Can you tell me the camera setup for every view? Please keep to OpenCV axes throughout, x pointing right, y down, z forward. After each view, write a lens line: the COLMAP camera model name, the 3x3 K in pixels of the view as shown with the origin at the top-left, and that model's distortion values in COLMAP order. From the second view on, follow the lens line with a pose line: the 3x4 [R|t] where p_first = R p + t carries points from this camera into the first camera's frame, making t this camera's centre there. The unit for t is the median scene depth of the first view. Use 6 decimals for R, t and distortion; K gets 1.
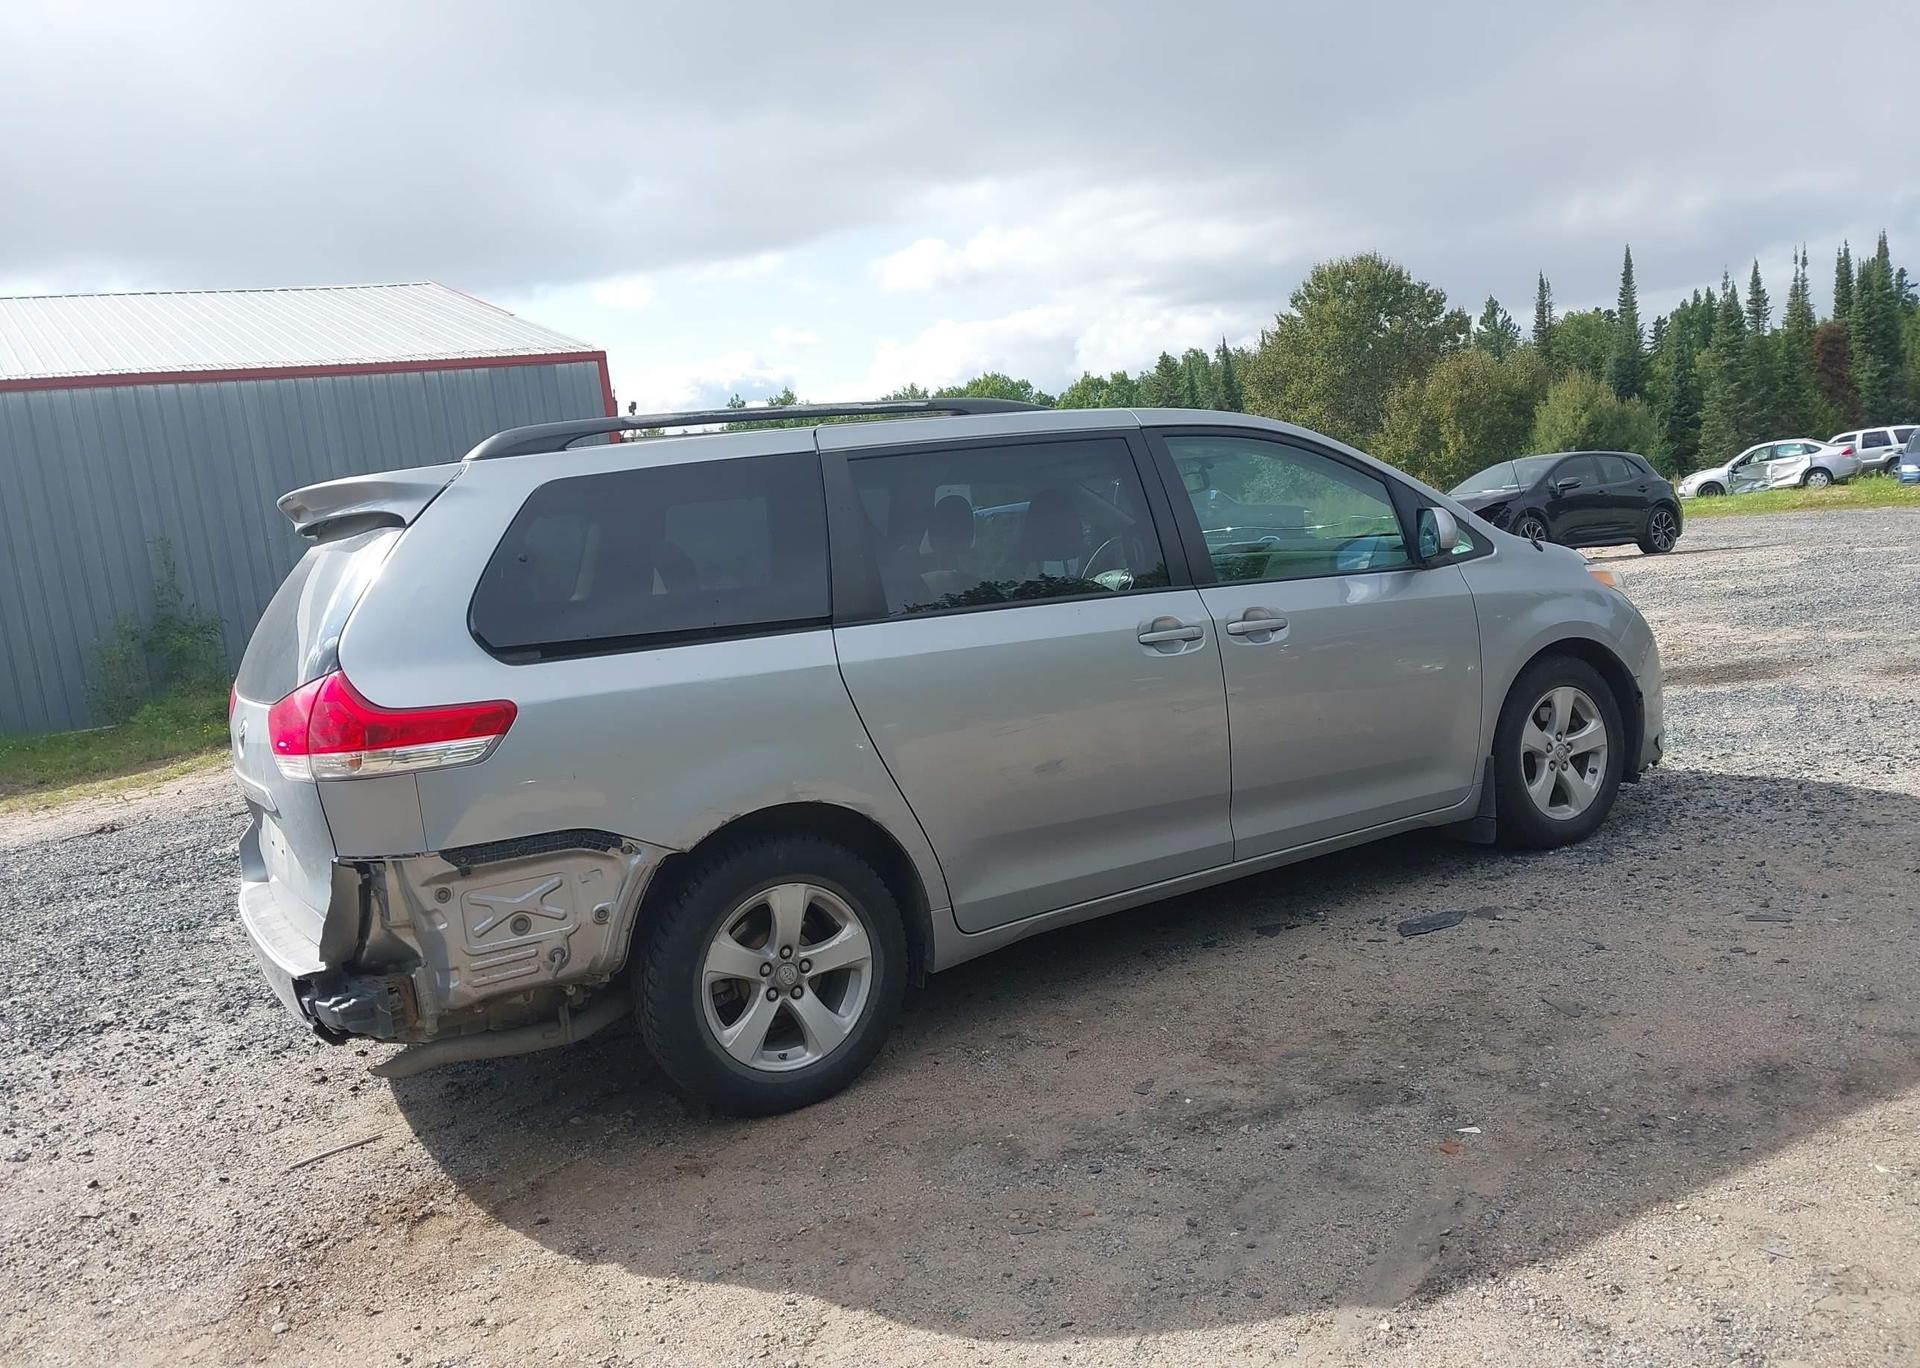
lens RADIAL K [[1520.9, 0, 952.8], [0, 1520.9, 677.9], [0, 0, 1]] dist [0.031067, -0.035471]
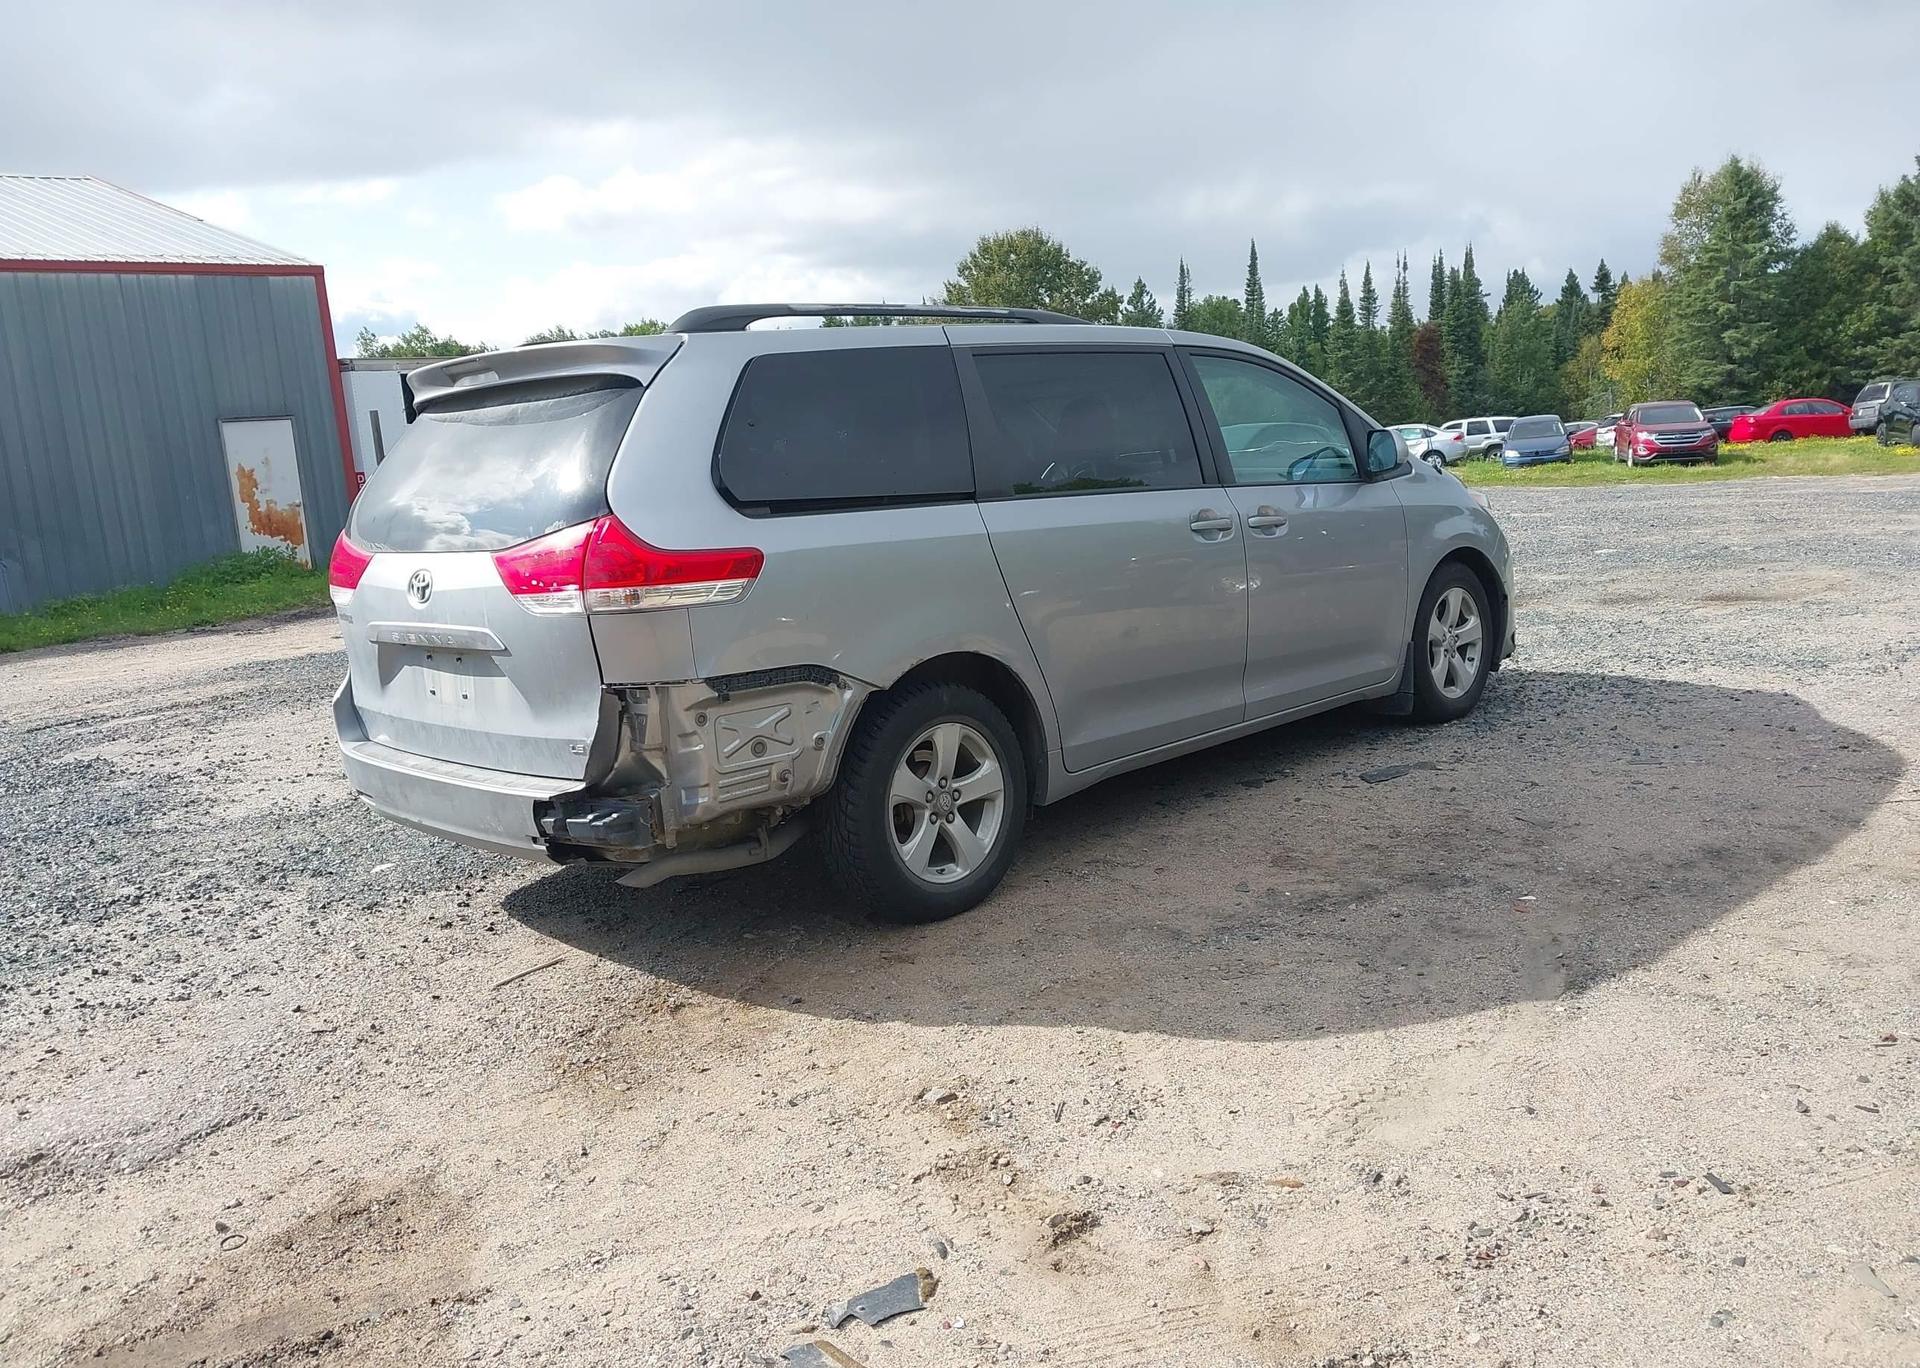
lens RADIAL K [[1520.9, 0, 947.7], [0, 1520.9, 699.0], [0, 0, 1]] dist [0.031067, -0.035471]
pose [[0.972711, 0.003994, 0.231988, -0.328401], [-0.012869, 0.999241, 0.036756, 0.066108], [-0.231665, -0.038738, 0.972024, -0.099232]]
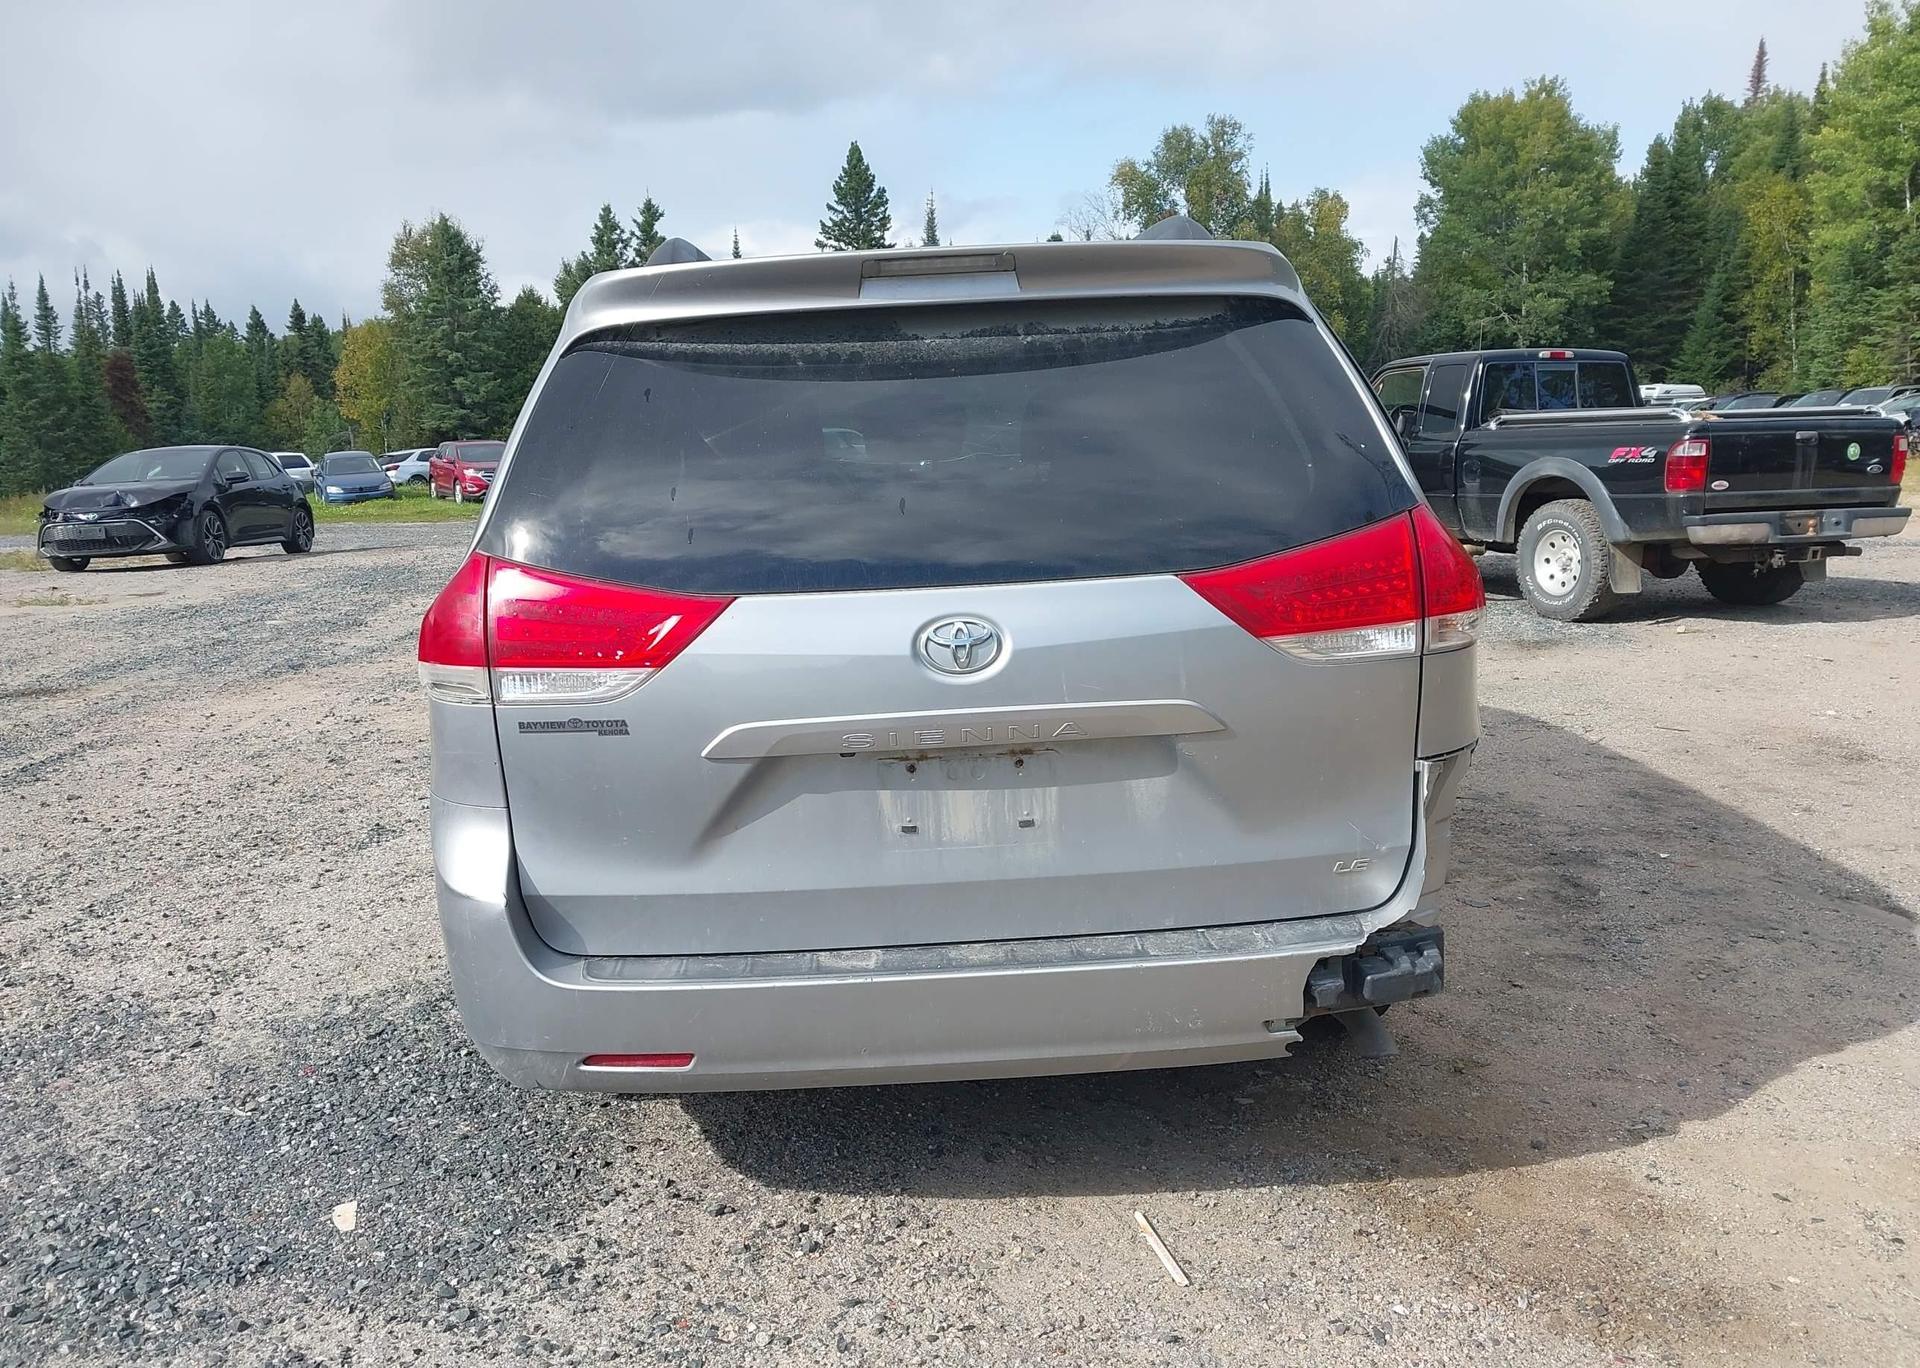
lens RADIAL K [[1520.9, 0, 940.2], [0, 1520.9, 683.8], [0, 0, 1]] dist [0.031067, -0.035471]
pose [[0.487761, -0.064546, 0.870588, -0.906445], [0.079602, 0.996397, 0.029275, 0.033021], [-0.869340, 0.055021, 0.491142, 0.660537]]
